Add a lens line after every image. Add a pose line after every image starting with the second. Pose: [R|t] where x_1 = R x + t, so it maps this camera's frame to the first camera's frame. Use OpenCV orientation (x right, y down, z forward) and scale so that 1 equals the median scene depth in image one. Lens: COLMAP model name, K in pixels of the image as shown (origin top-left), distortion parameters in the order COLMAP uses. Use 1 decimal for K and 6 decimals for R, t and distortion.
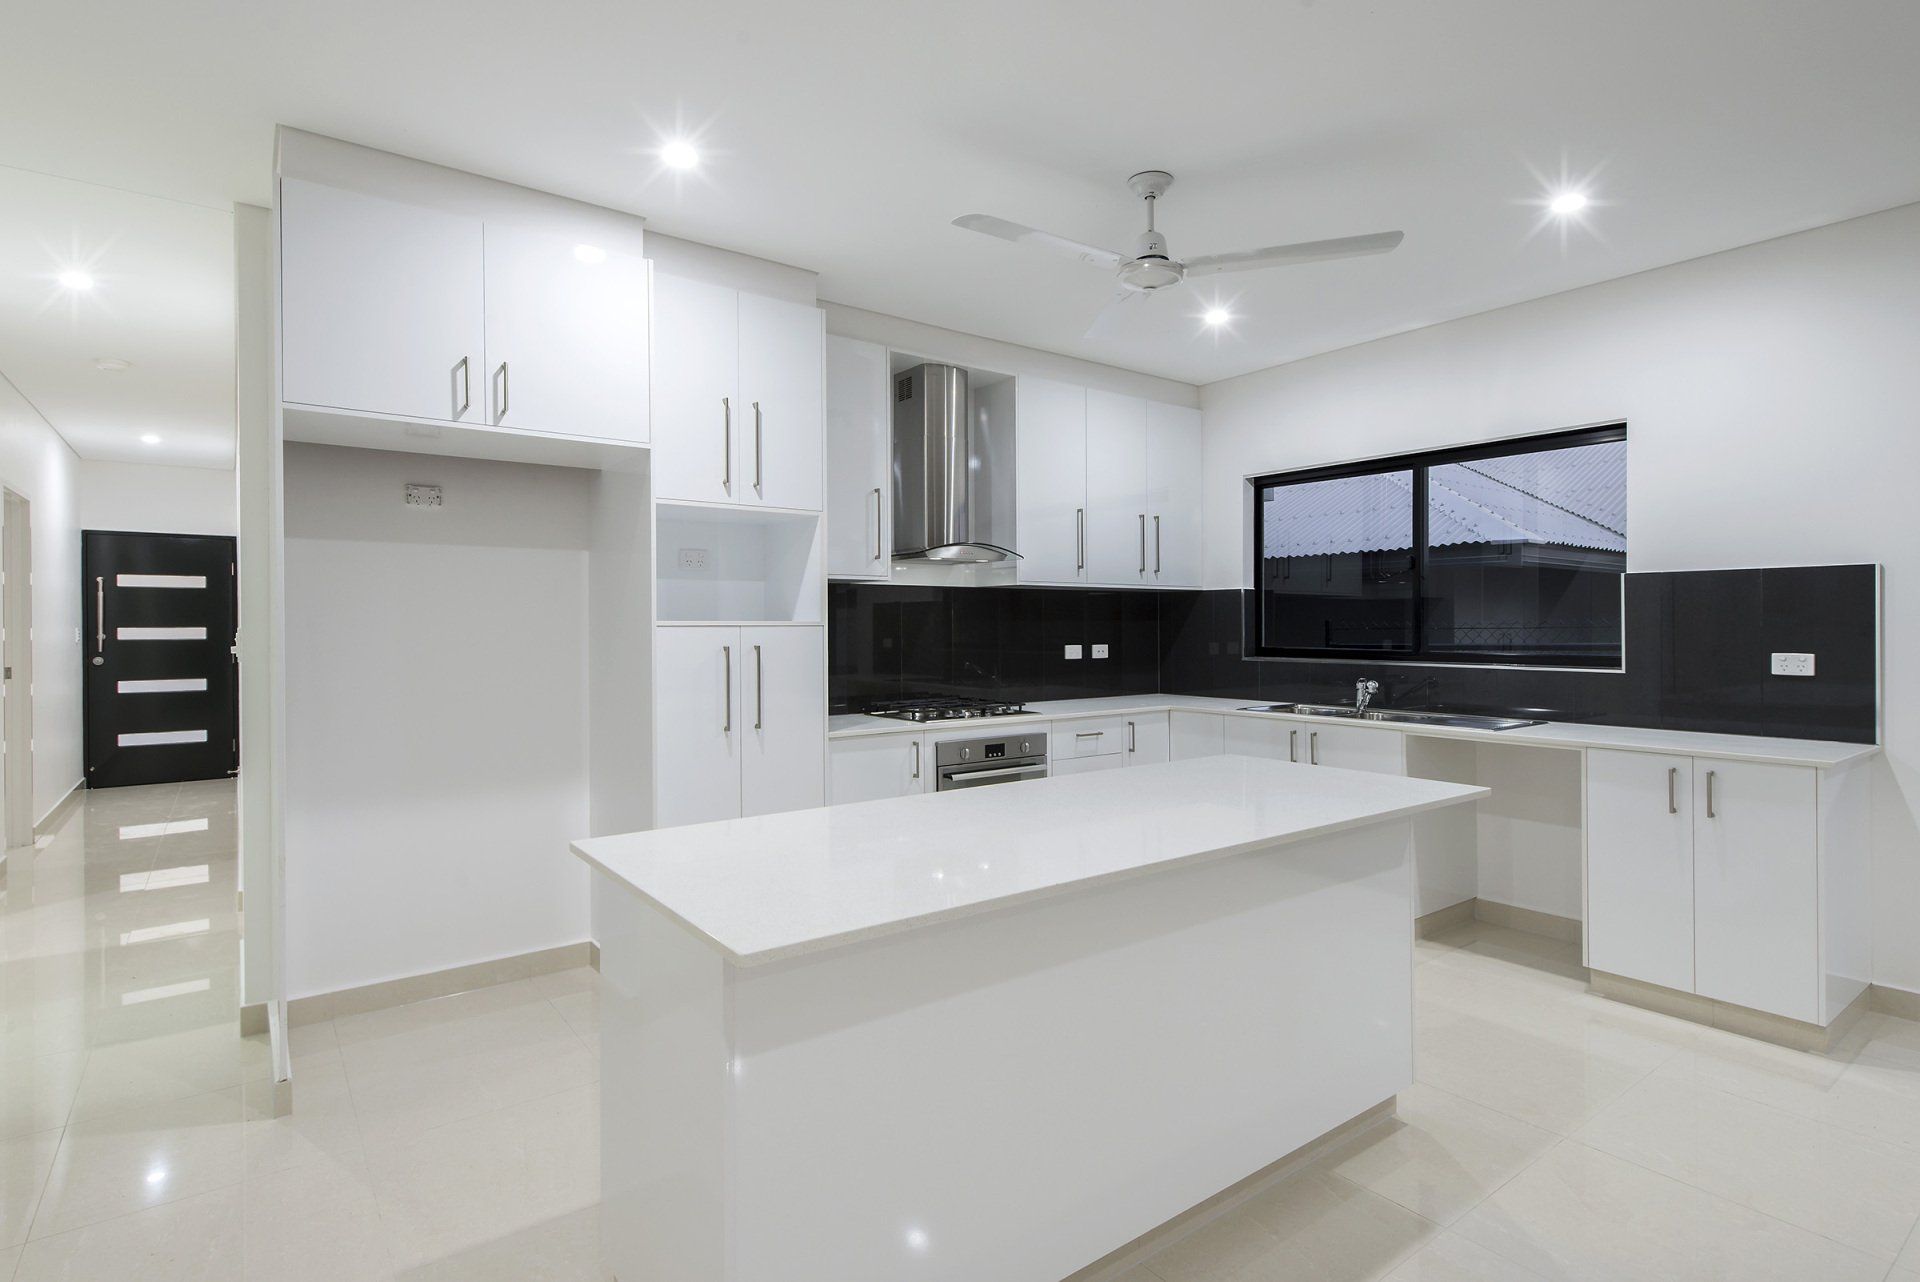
lens RADIAL K [[927.8, 0, 970.8], [0, 927.8, 632.1], [0, 0, 1]] dist [0.019164, -0.010880]
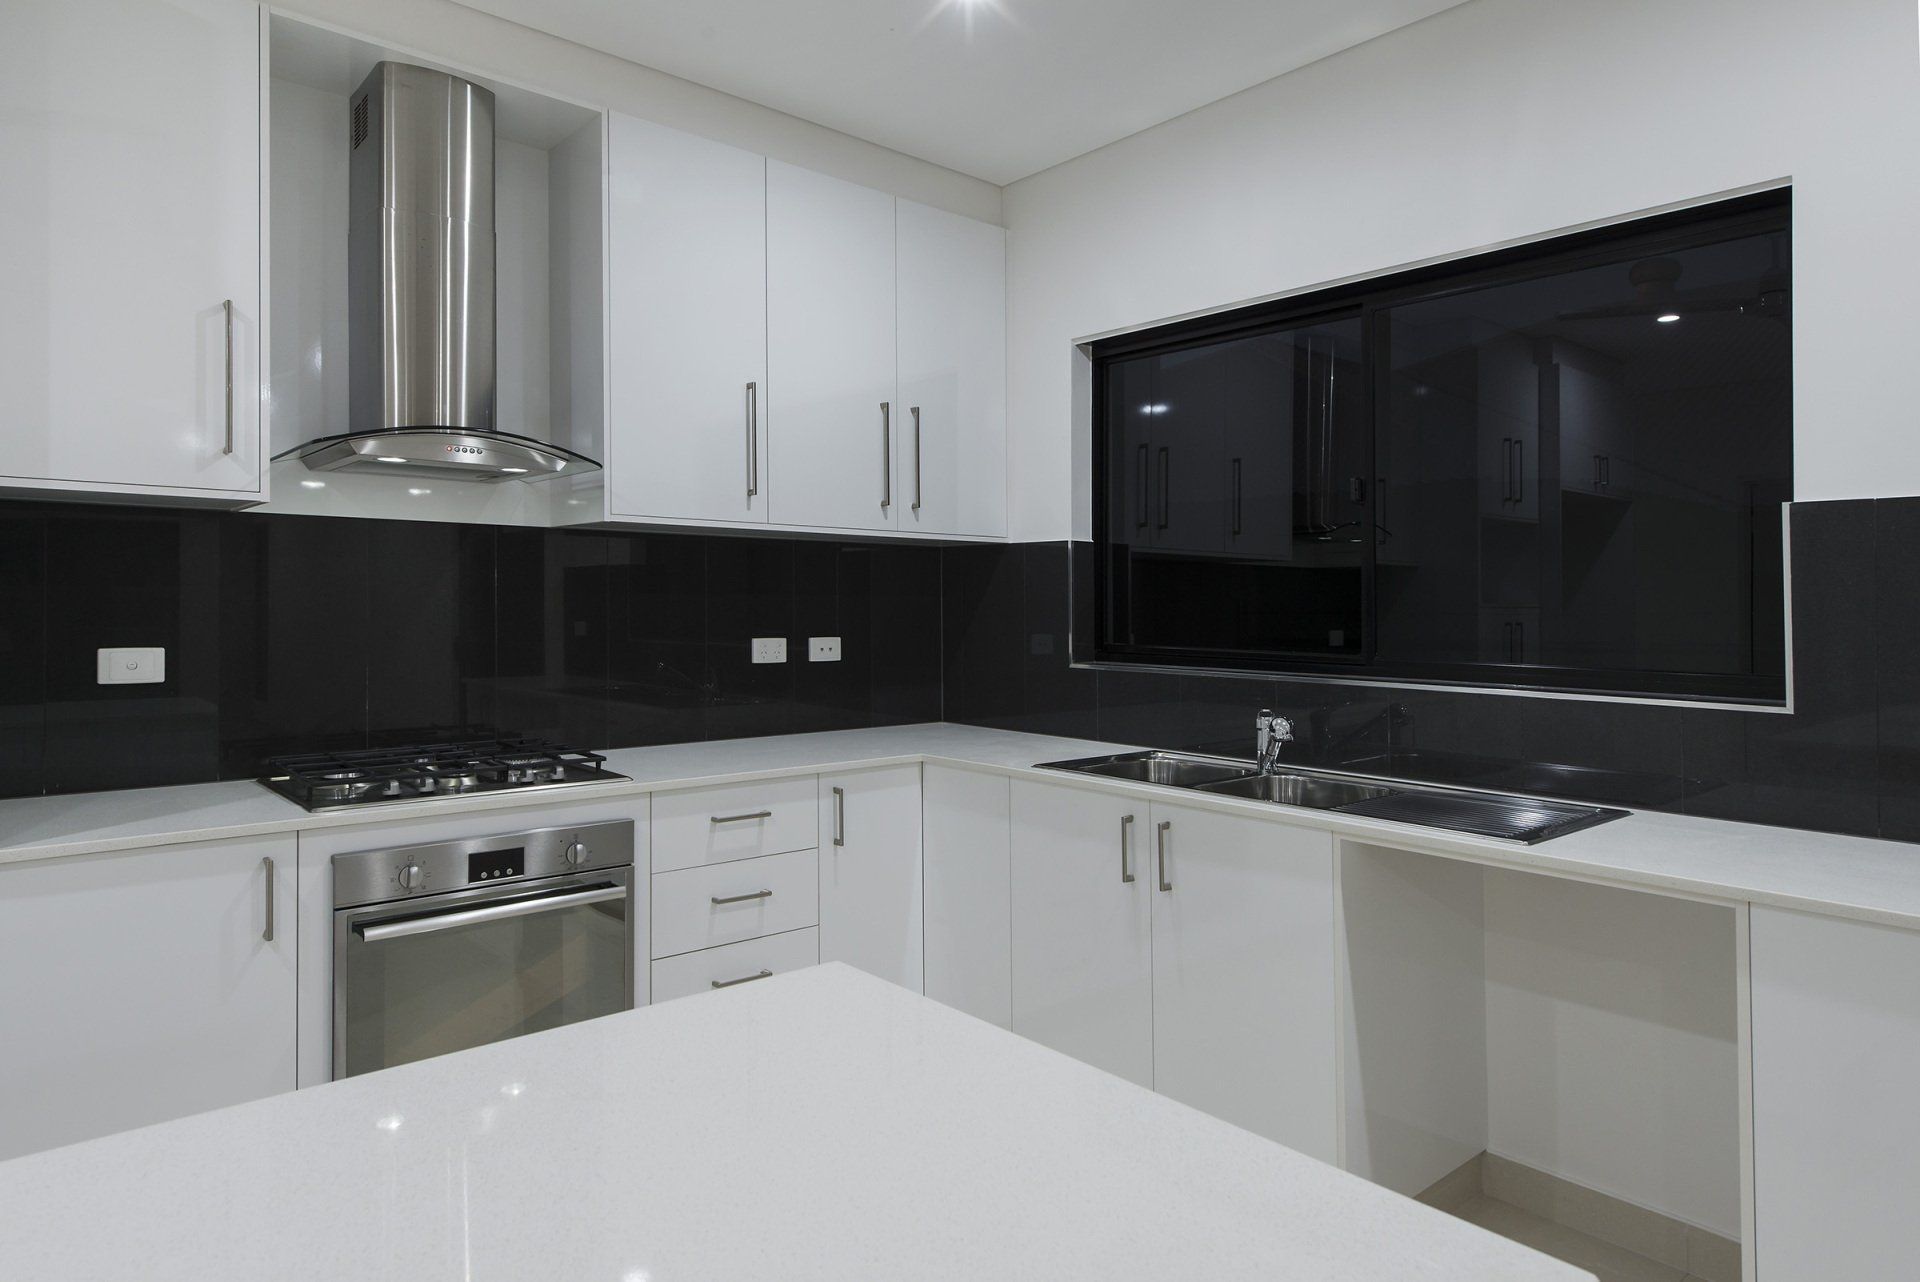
lens RADIAL K [[1125.0, 0, 910.6], [0, 1125.0, 604.0], [0, 0, 1]] dist [0.039761, -0.022007]
pose [[0.998788, 0.009397, 0.048309, 0.199054], [-0.009046, 0.999931, -0.007469, -0.002613], [-0.048376, 0.007023, 0.998805, 0.396309]]
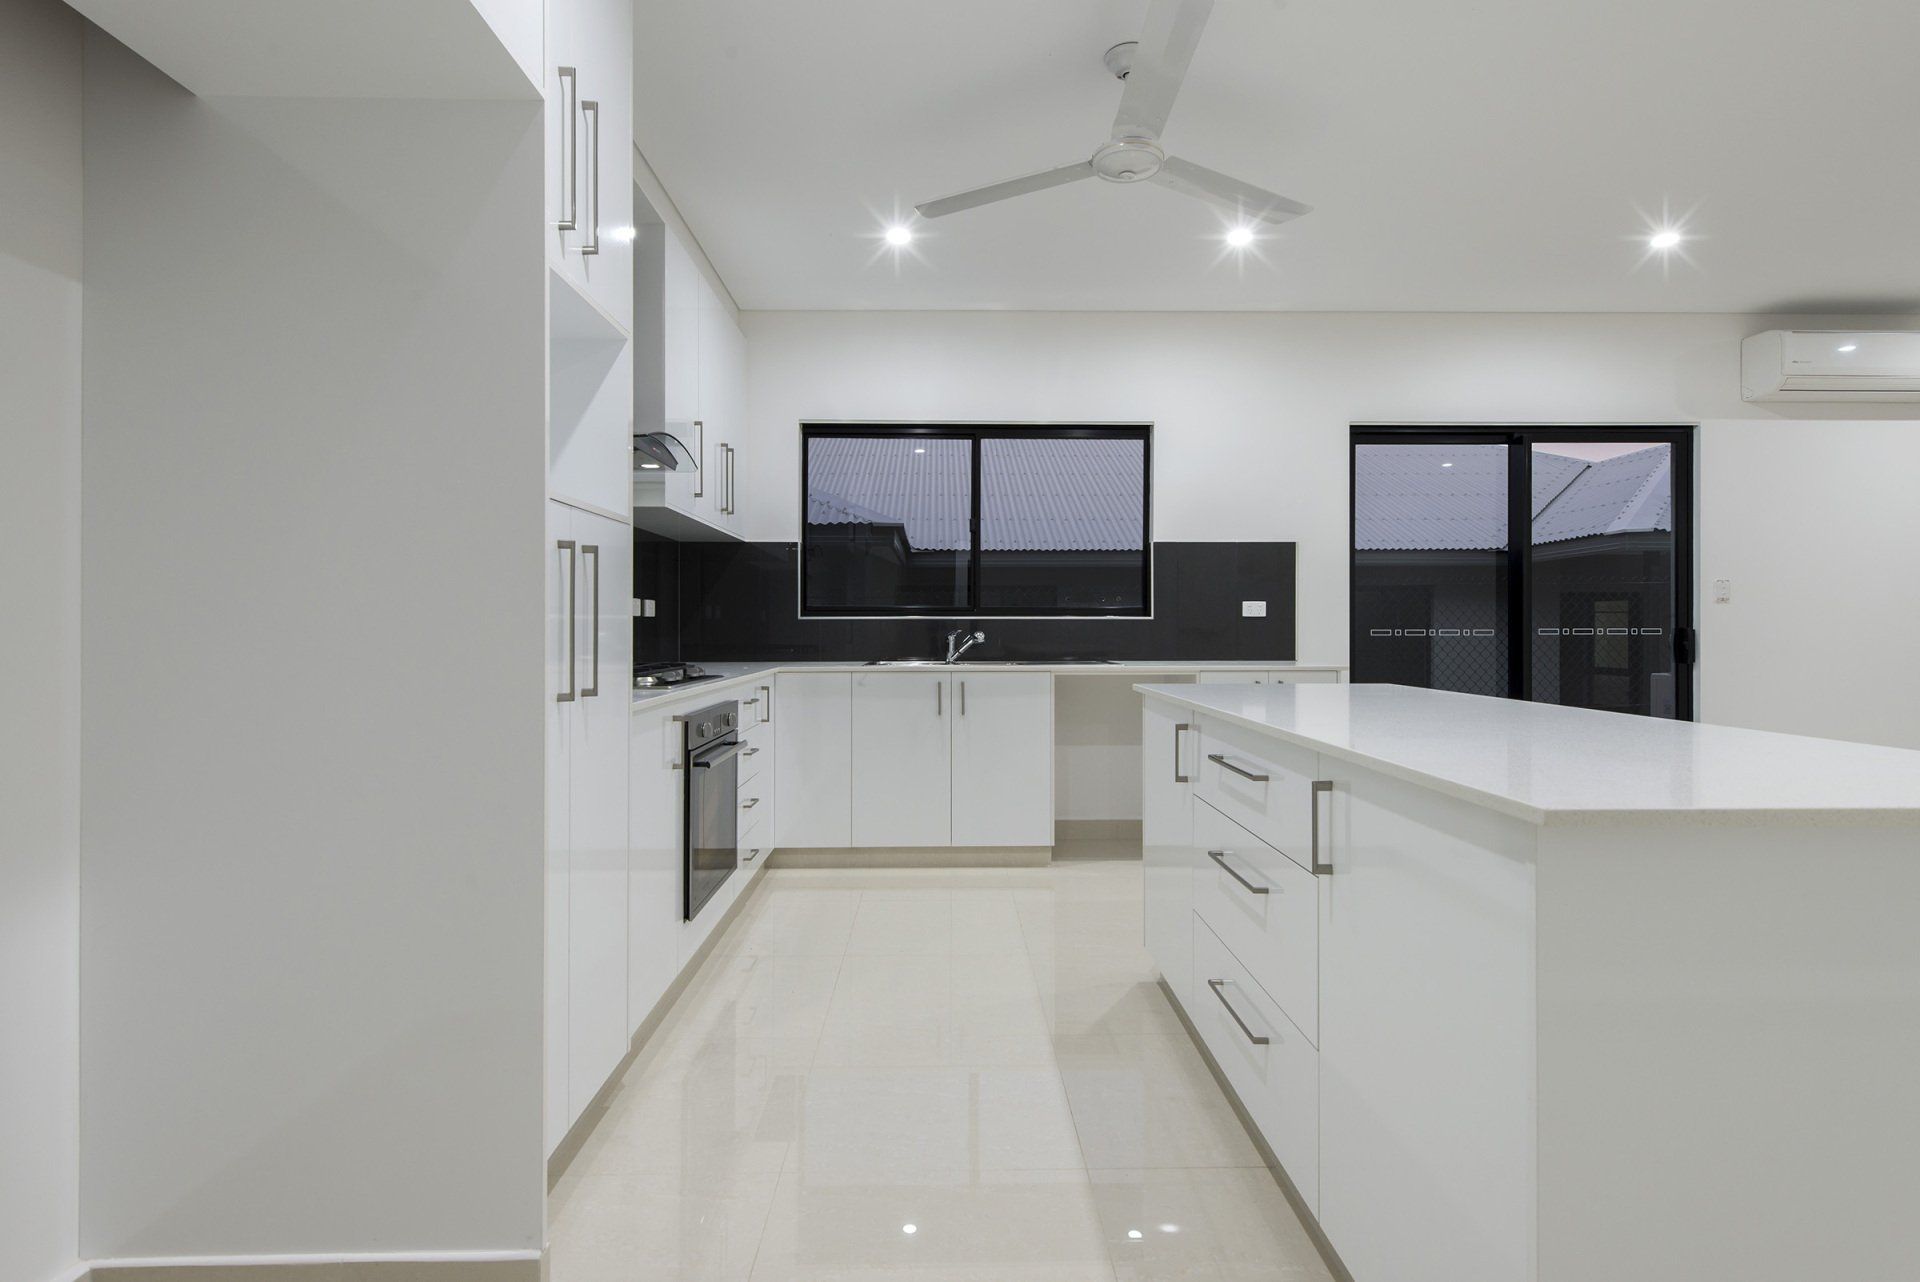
lens RADIAL K [[927.8, 0, 970.8], [0, 927.8, 632.1], [0, 0, 1]] dist [0.019164, -0.010880]
pose [[0.580741, -0.001368, 0.814087, -0.433573], [0.004582, 0.999988, -0.001588, 0.054937], [-0.814075, 0.004653, 0.580741, 0.402670]]
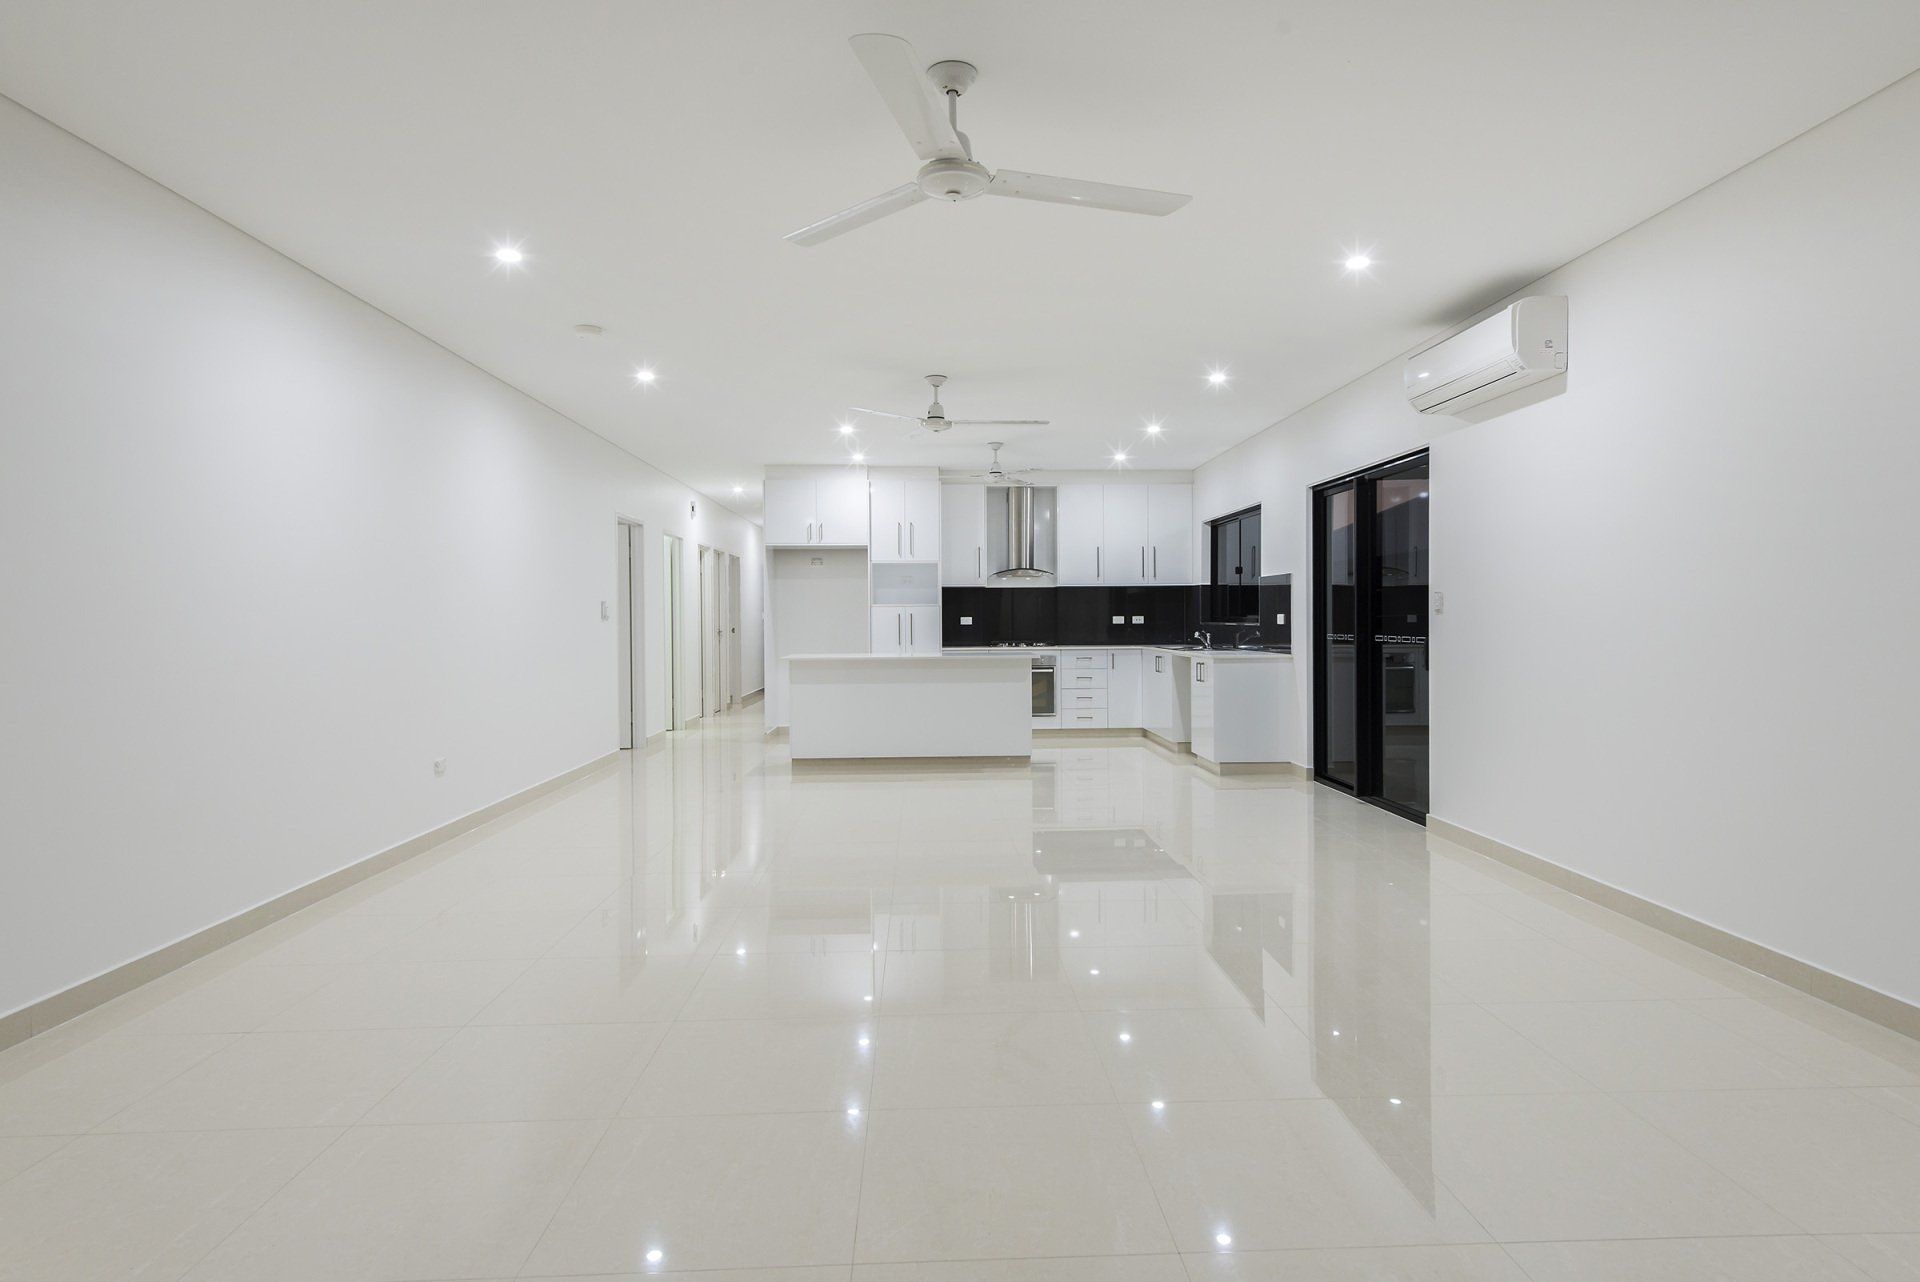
lens RADIAL K [[927.8, 0, 970.8], [0, 927.8, 632.1], [0, 0, 1]] dist [0.019164, -0.010880]
pose [[0.826036, 0.008004, -0.563560, 1.139013], [-0.002884, 0.999946, 0.009974, 0.034748], [0.563610, -0.006613, 0.826015, -0.896355]]
